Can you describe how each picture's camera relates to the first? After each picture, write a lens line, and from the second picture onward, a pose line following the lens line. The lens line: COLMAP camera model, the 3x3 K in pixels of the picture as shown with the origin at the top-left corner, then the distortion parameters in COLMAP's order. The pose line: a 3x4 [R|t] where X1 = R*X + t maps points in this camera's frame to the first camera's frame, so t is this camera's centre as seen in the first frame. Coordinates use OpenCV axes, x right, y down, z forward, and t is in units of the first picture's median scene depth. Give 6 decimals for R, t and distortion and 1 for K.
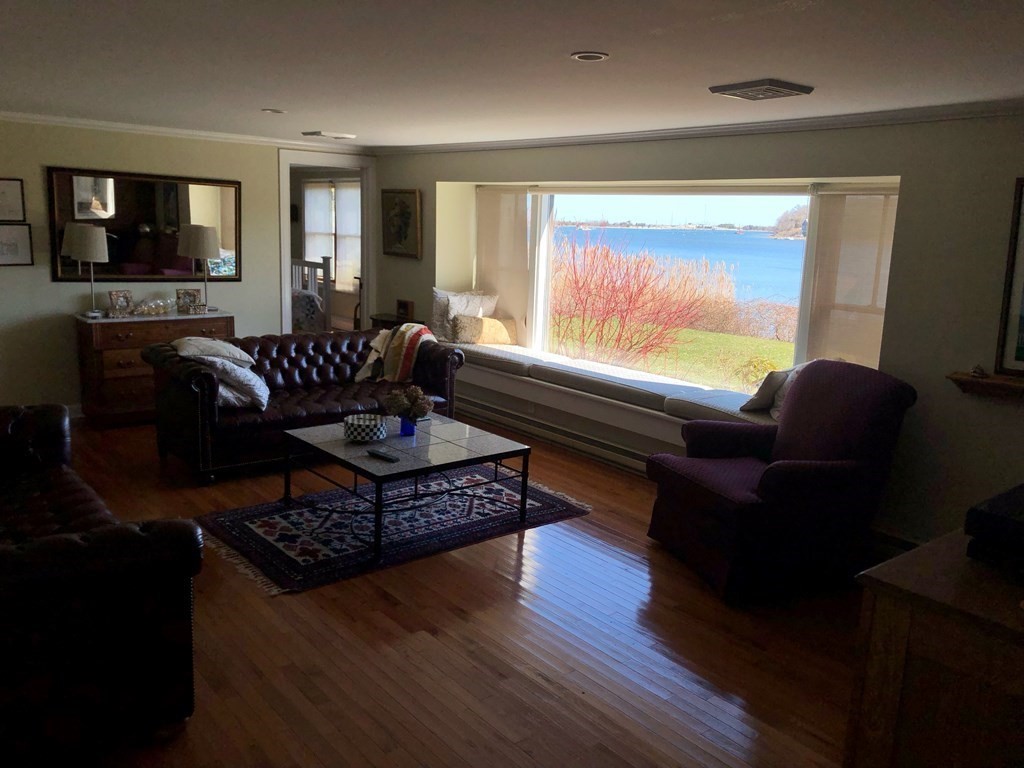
lens RADIAL K [[815.9, 0, 512.0], [0, 815.9, 384.0], [0, 0, 1]] dist [-0.002814, -0.002937]
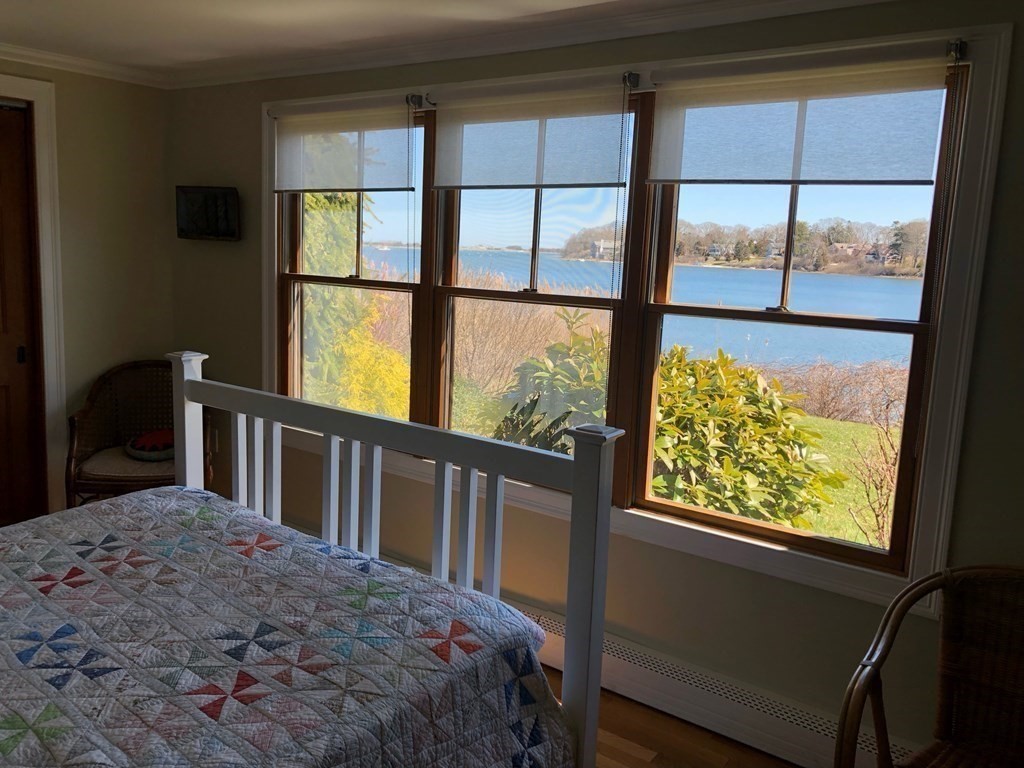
lens RADIAL K [[815.9, 0, 512.0], [0, 815.9, 384.0], [0, 0, 1]] dist [-0.002814, -0.002937]
pose [[0.967191, -0.037097, 0.251327, -0.048192], [0.043399, 0.998866, -0.019578, -0.026737], [-0.250316, 0.029843, 0.967704, 0.133830]]
